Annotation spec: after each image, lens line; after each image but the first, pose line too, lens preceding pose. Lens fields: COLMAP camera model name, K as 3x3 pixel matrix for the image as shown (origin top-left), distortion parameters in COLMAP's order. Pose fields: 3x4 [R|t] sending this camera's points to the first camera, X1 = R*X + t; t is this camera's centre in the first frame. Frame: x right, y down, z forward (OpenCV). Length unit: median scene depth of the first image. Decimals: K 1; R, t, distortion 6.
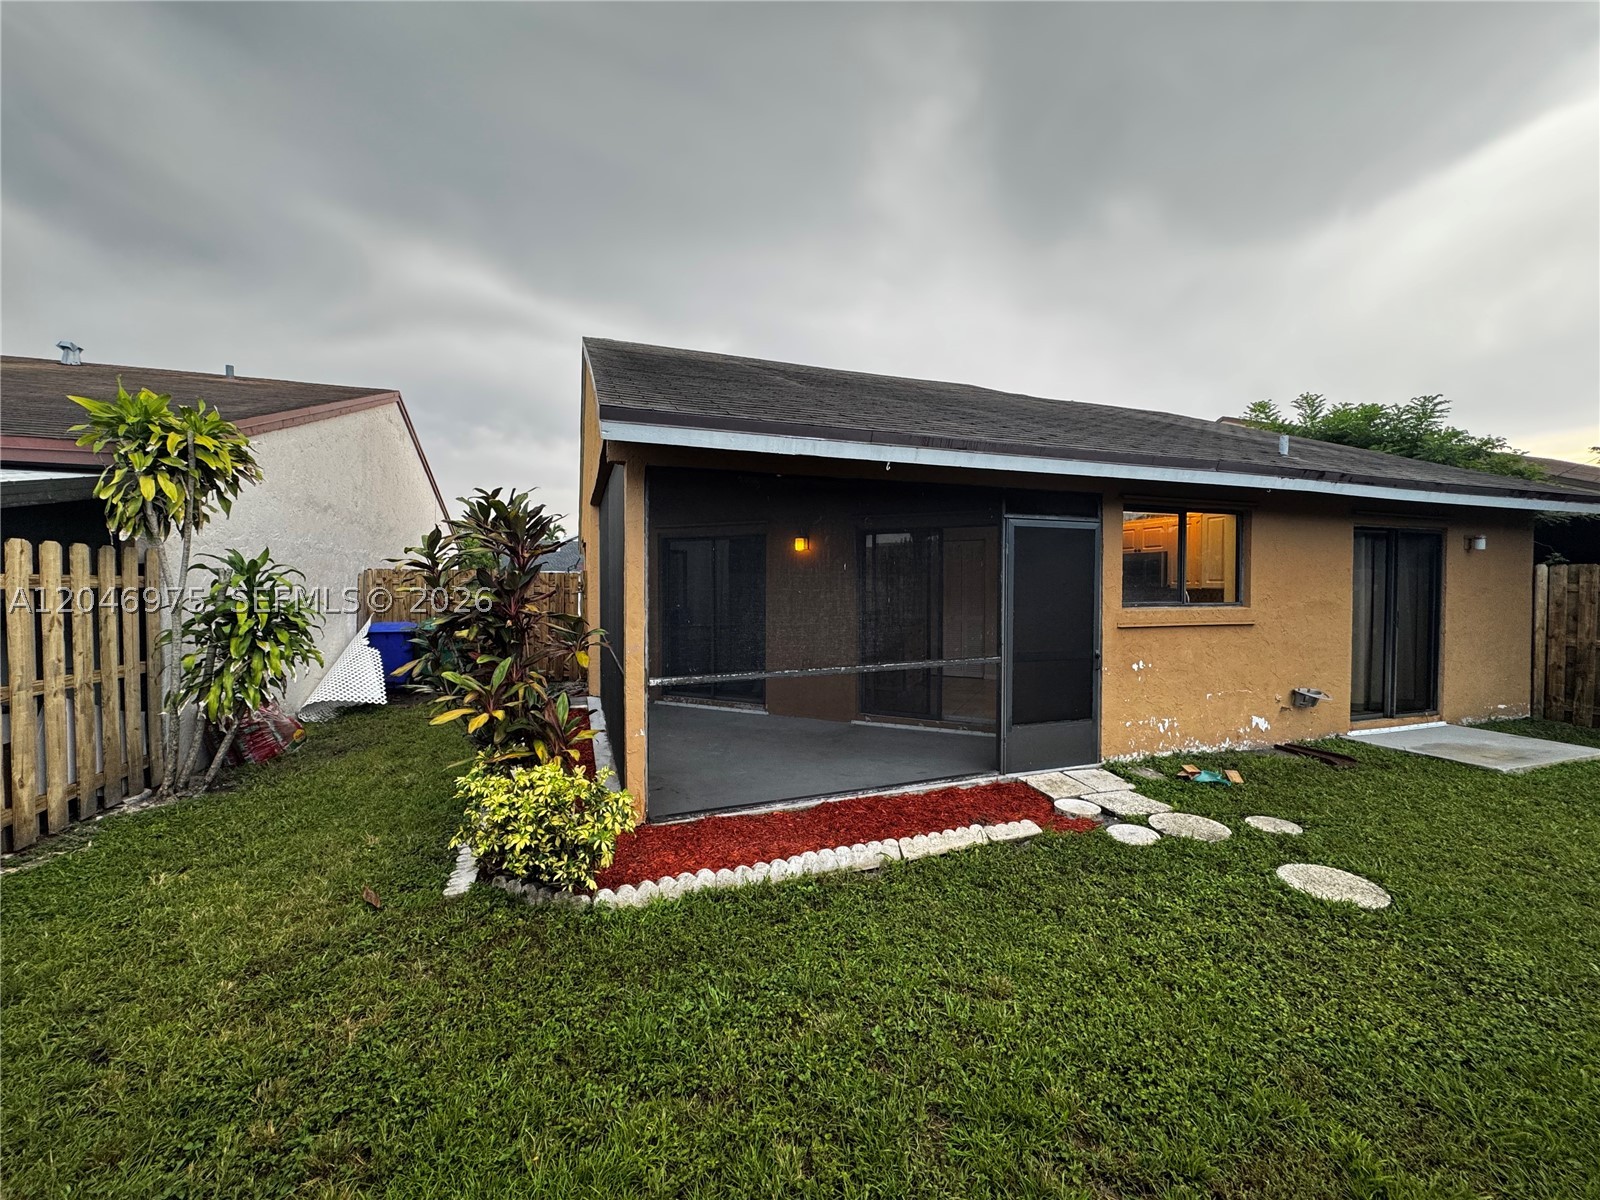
lens RADIAL K [[636.4, 0, 808.4], [0, 636.4, 600.2], [0, 0, 1]] dist [-0.000462, -0.000244]
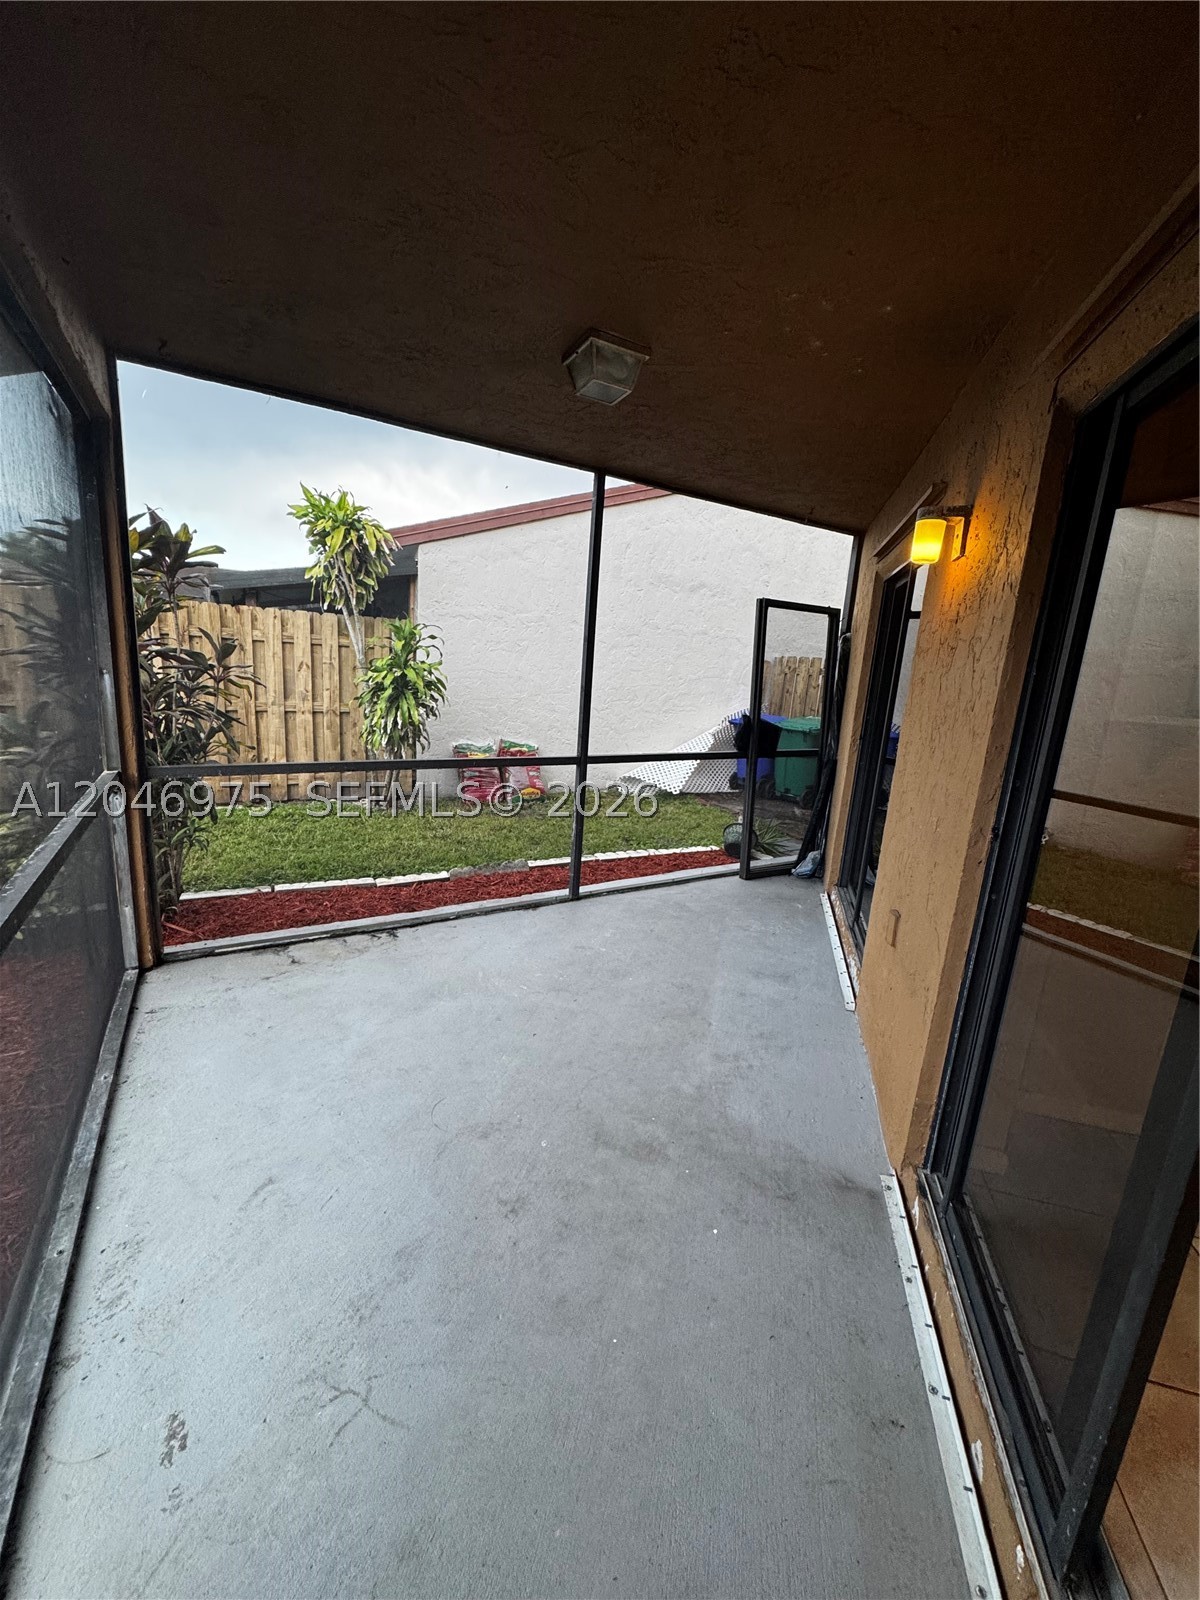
lens RADIAL K [[636.4, 0, 602.8], [0, 636.4, 804.4], [0, 0, 1]] dist [-0.000462, -0.000244]
pose [[0.188478, 0.225290, -0.955887, 0.409506], [-0.090242, 0.973187, 0.211574, -0.023771], [0.977923, 0.046384, 0.203755, 1.180279]]
